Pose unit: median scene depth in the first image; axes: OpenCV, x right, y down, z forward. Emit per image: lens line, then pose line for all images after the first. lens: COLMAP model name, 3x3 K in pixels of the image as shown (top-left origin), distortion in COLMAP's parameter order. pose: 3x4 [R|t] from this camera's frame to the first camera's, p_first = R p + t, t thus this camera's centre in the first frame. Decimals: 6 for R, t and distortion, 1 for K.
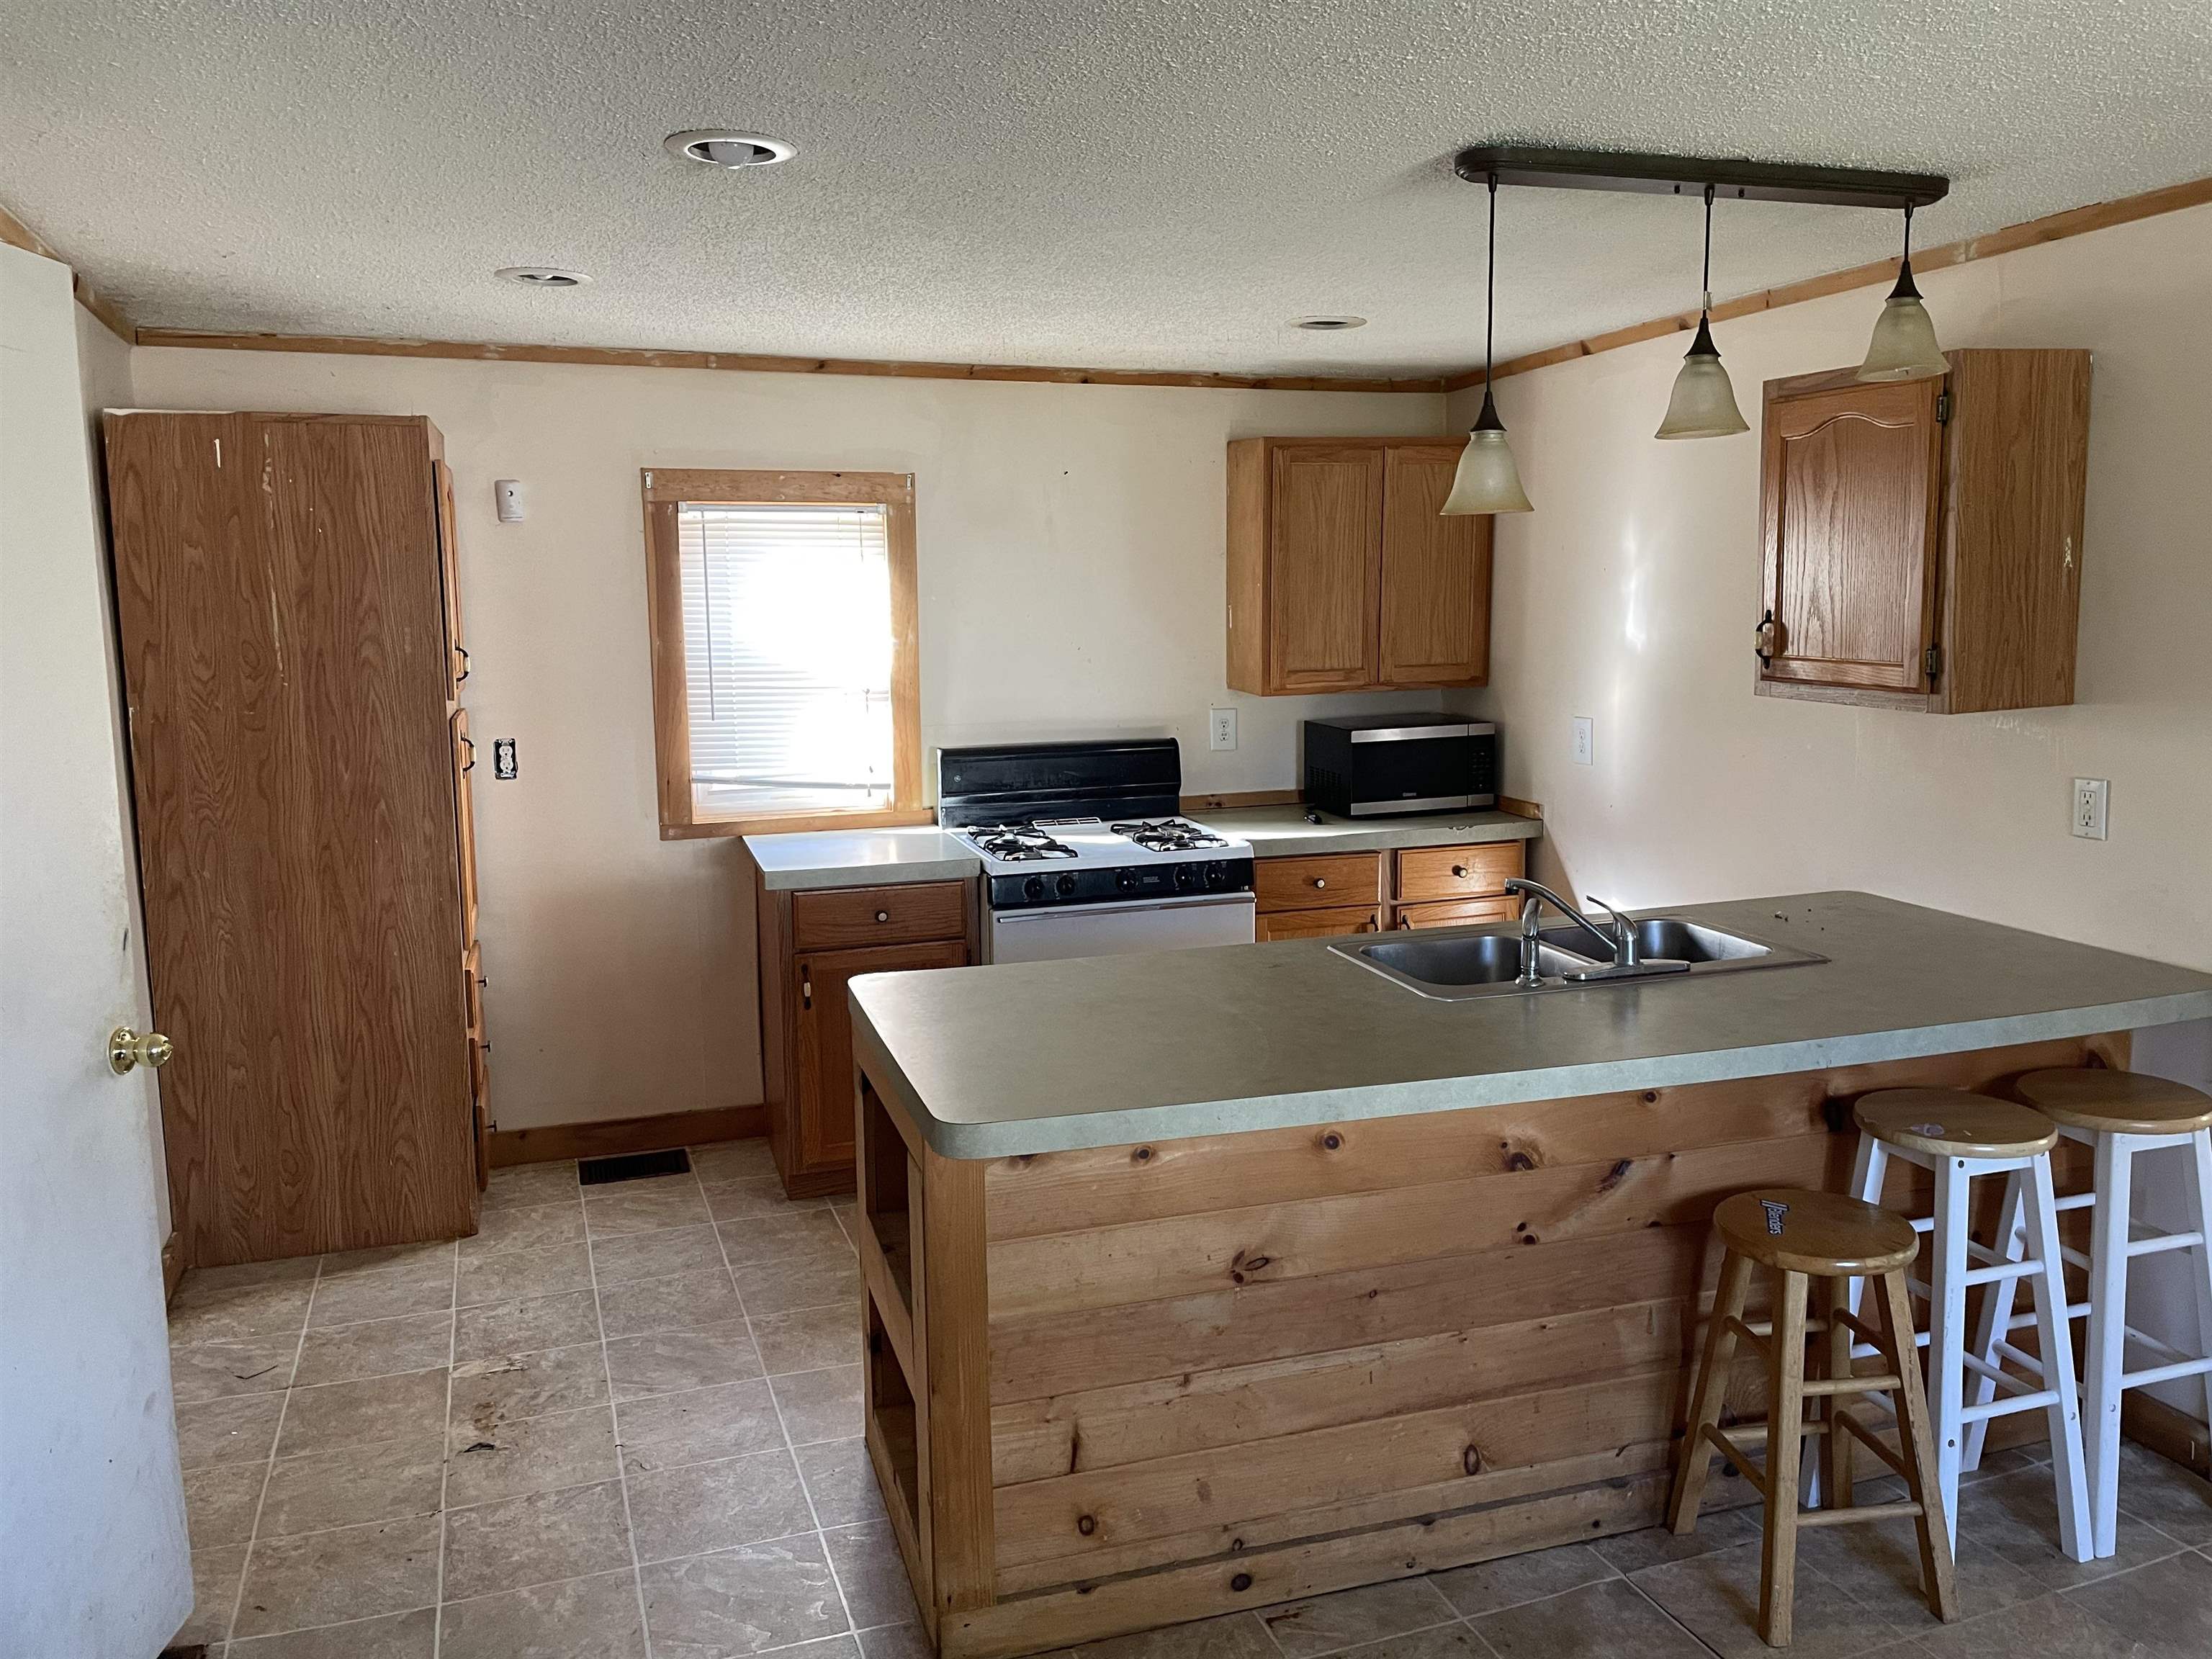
lens RADIAL K [[1680.0, 0, 1102.9], [0, 1680.0, 800.8], [0, 0, 1]] dist [0.096948, -0.120341]
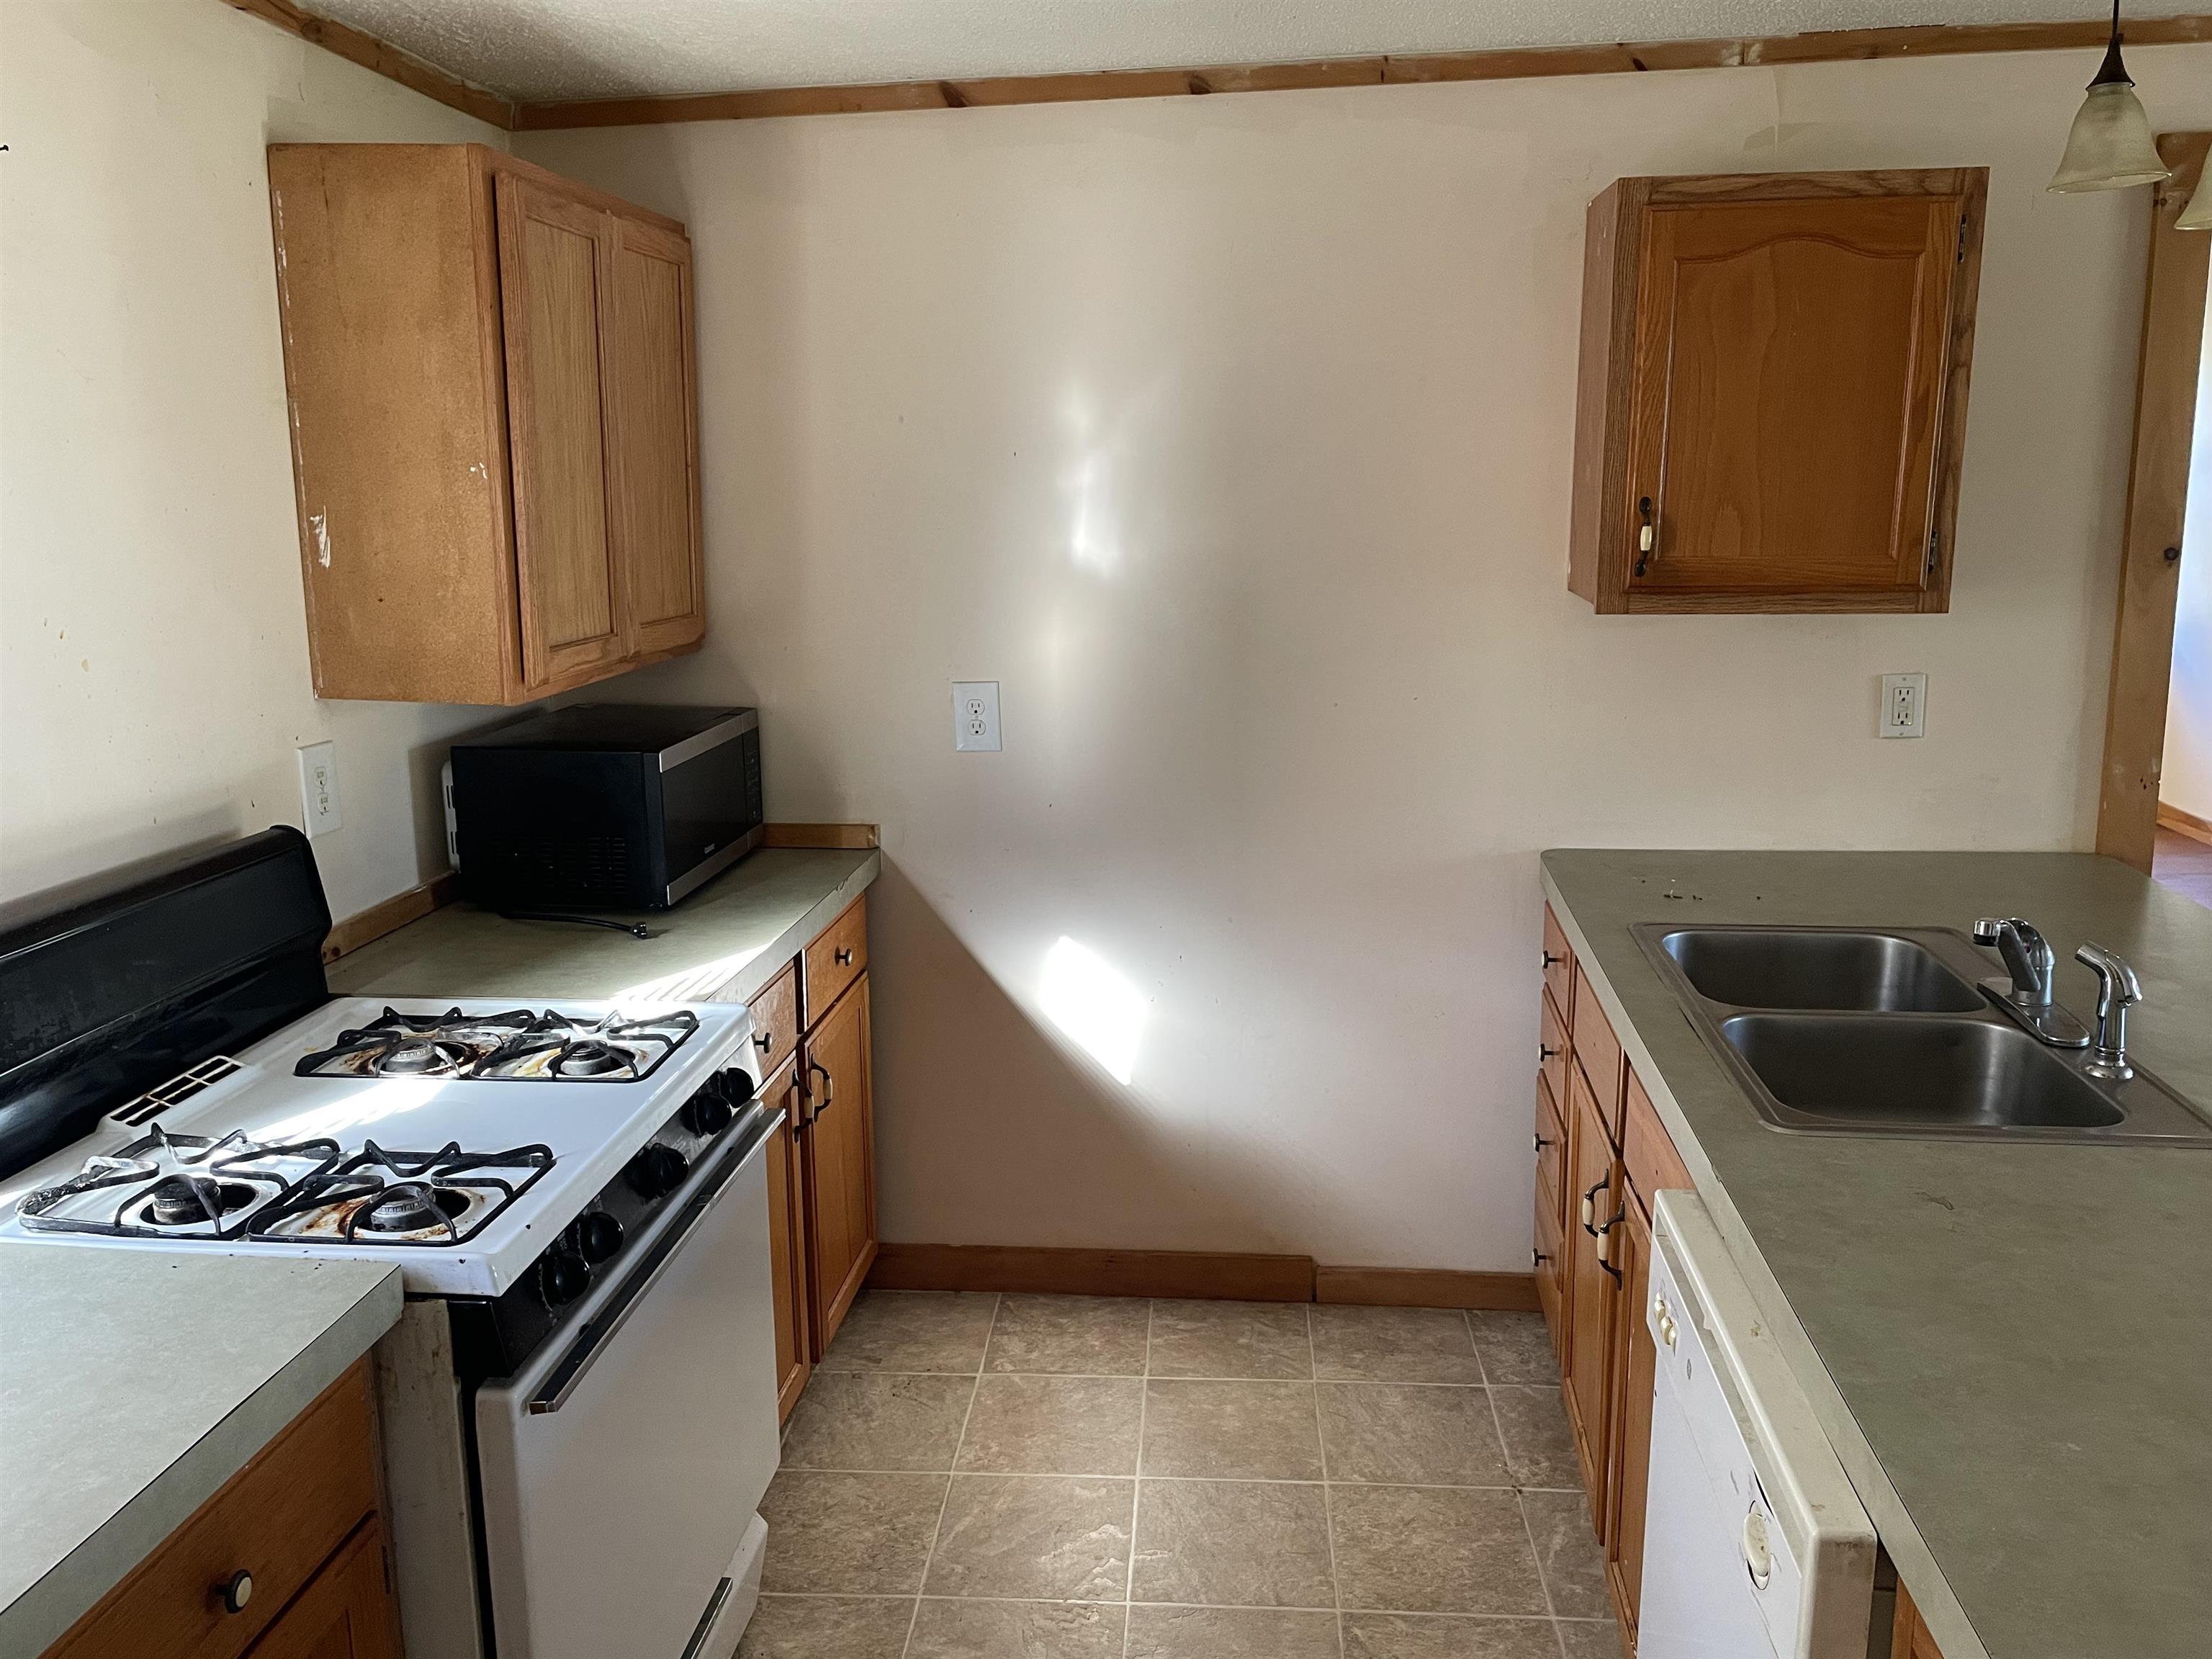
lens RADIAL K [[1680.0, 0, 1102.9], [0, 1680.0, 800.8], [0, 0, 1]] dist [0.096948, -0.120341]
pose [[0.396368, -0.166538, 0.902861, -0.282673], [0.129076, 0.983751, 0.124793, -0.075080], [-0.908973, 0.067073, 0.411423, 0.656242]]
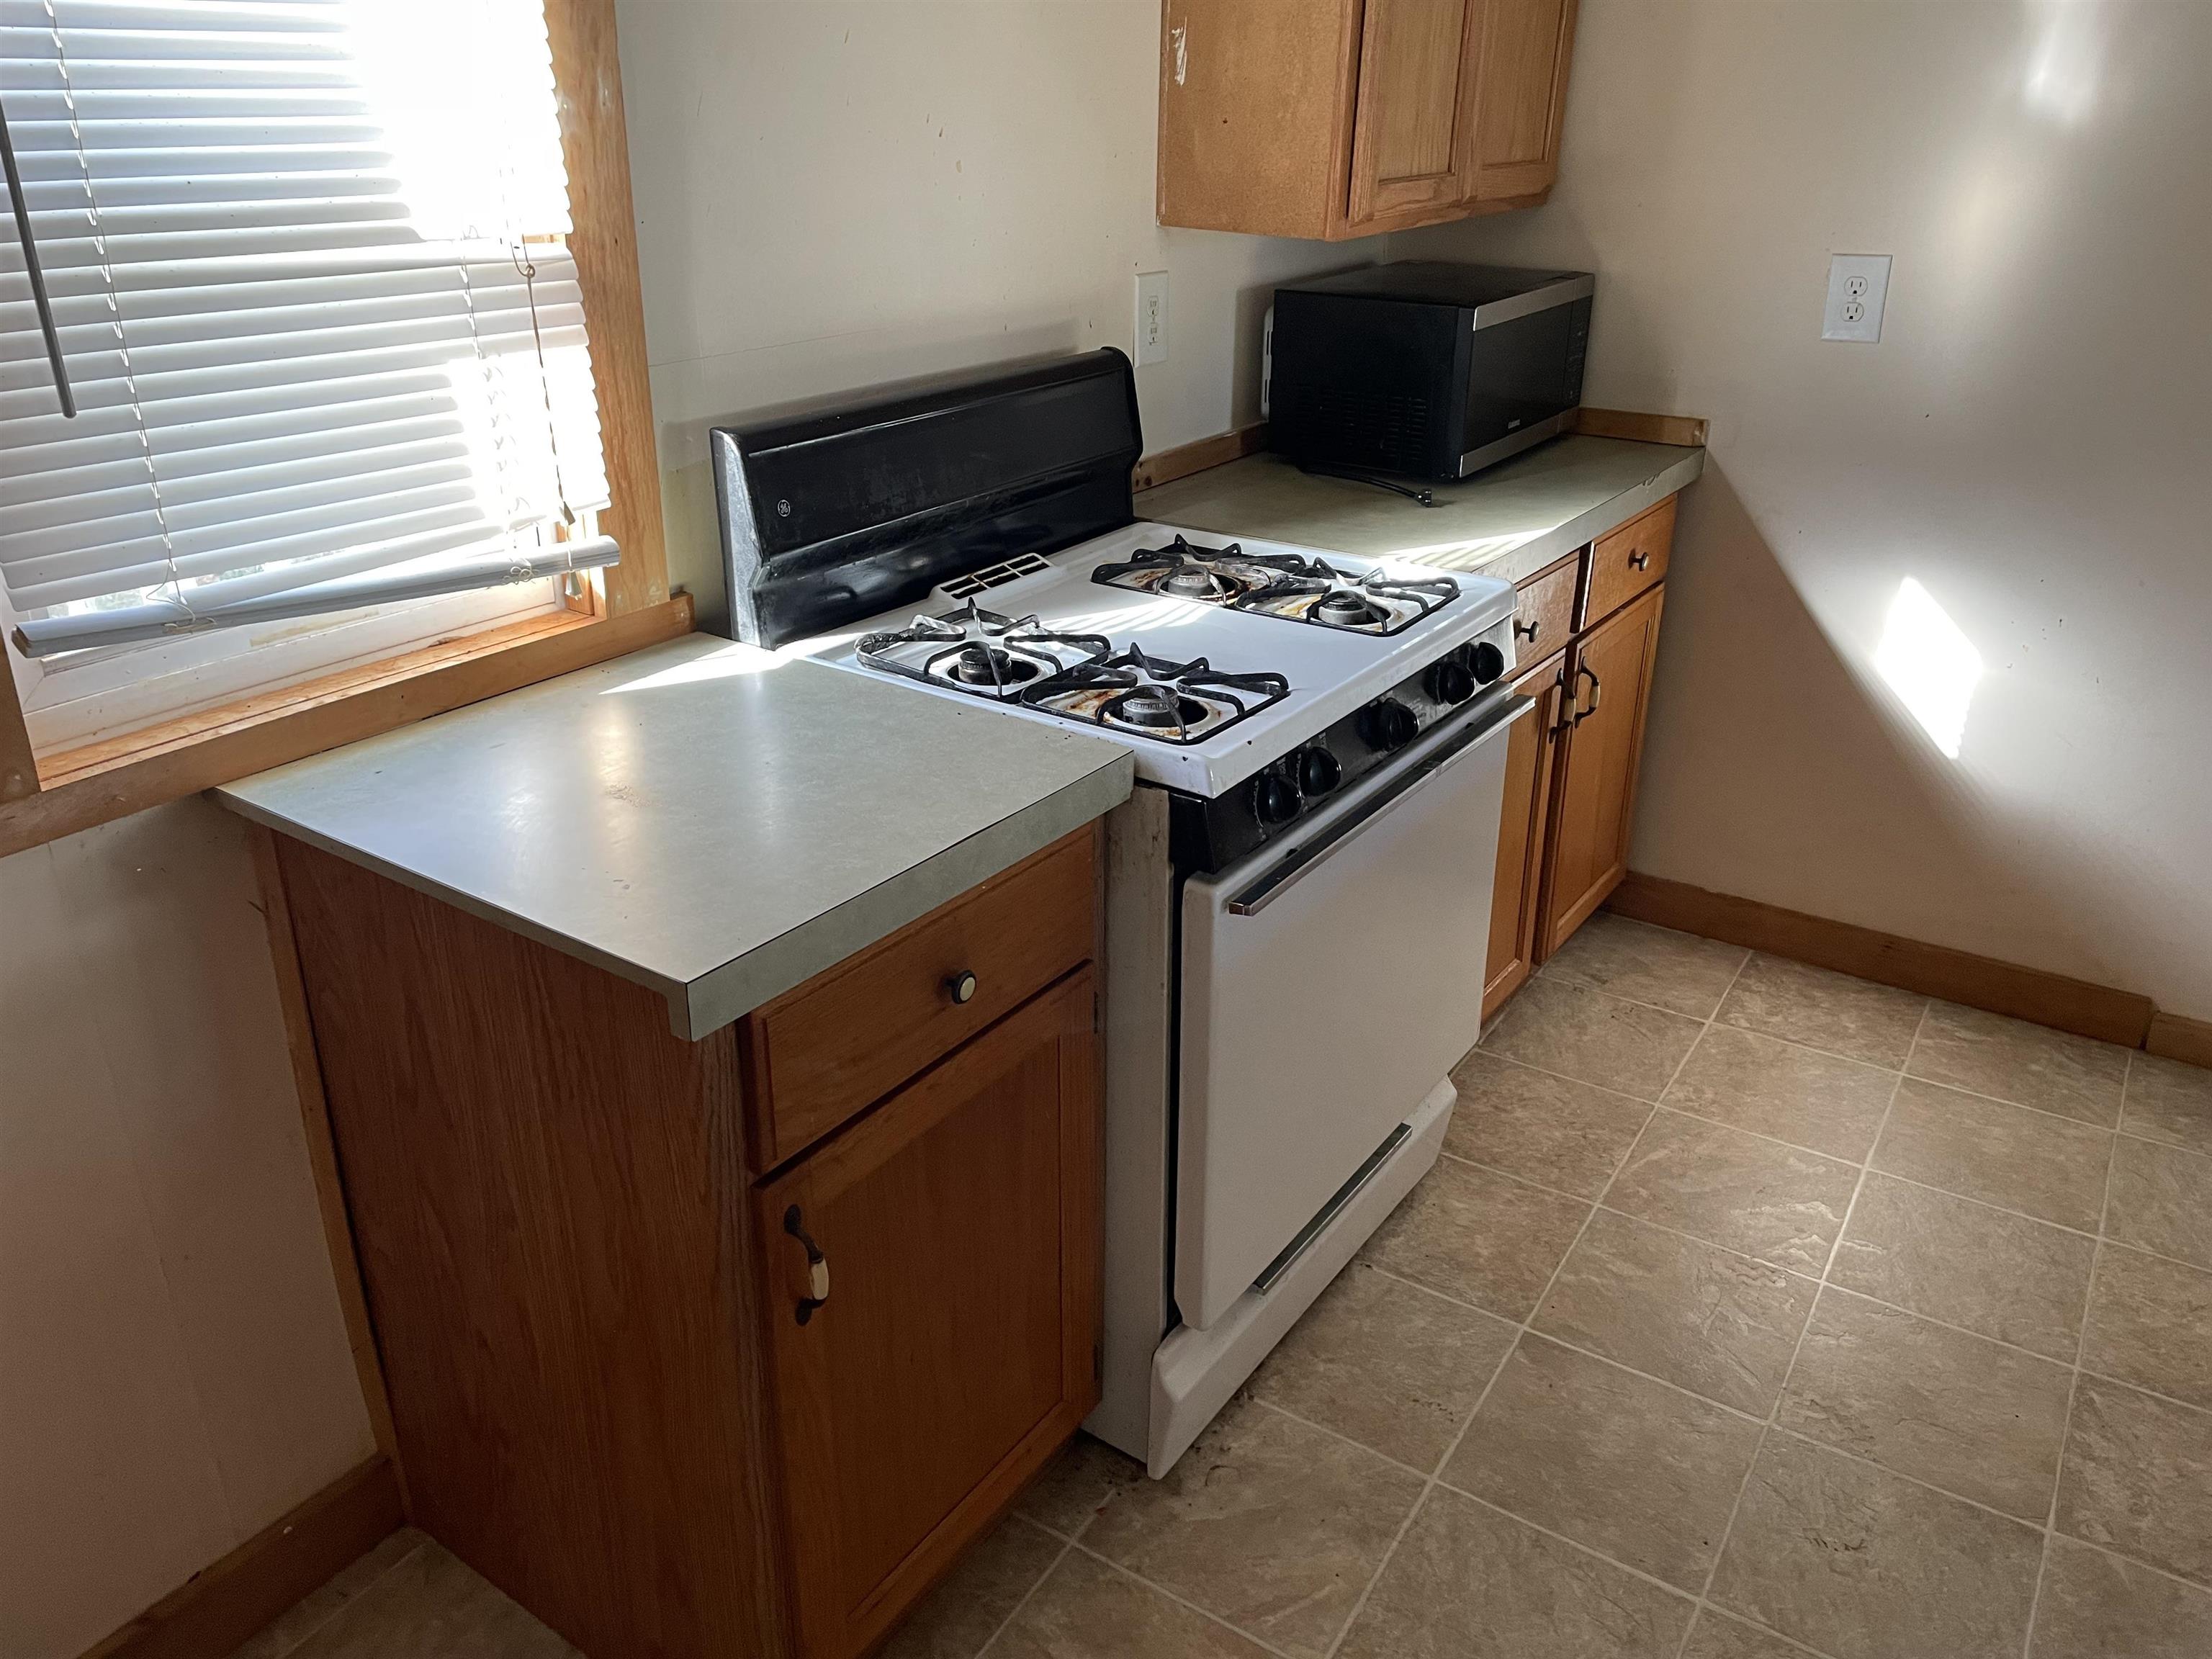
lens RADIAL K [[1680.0, 0, 1102.9], [0, 1680.0, 800.8], [0, 0, 1]] dist [0.096948, -0.120341]
pose [[0.790344, -0.227197, 0.568980, -0.259235], [0.068957, 0.955786, 0.285865, -0.053537], [-0.608771, -0.186696, 0.771066, 0.655011]]
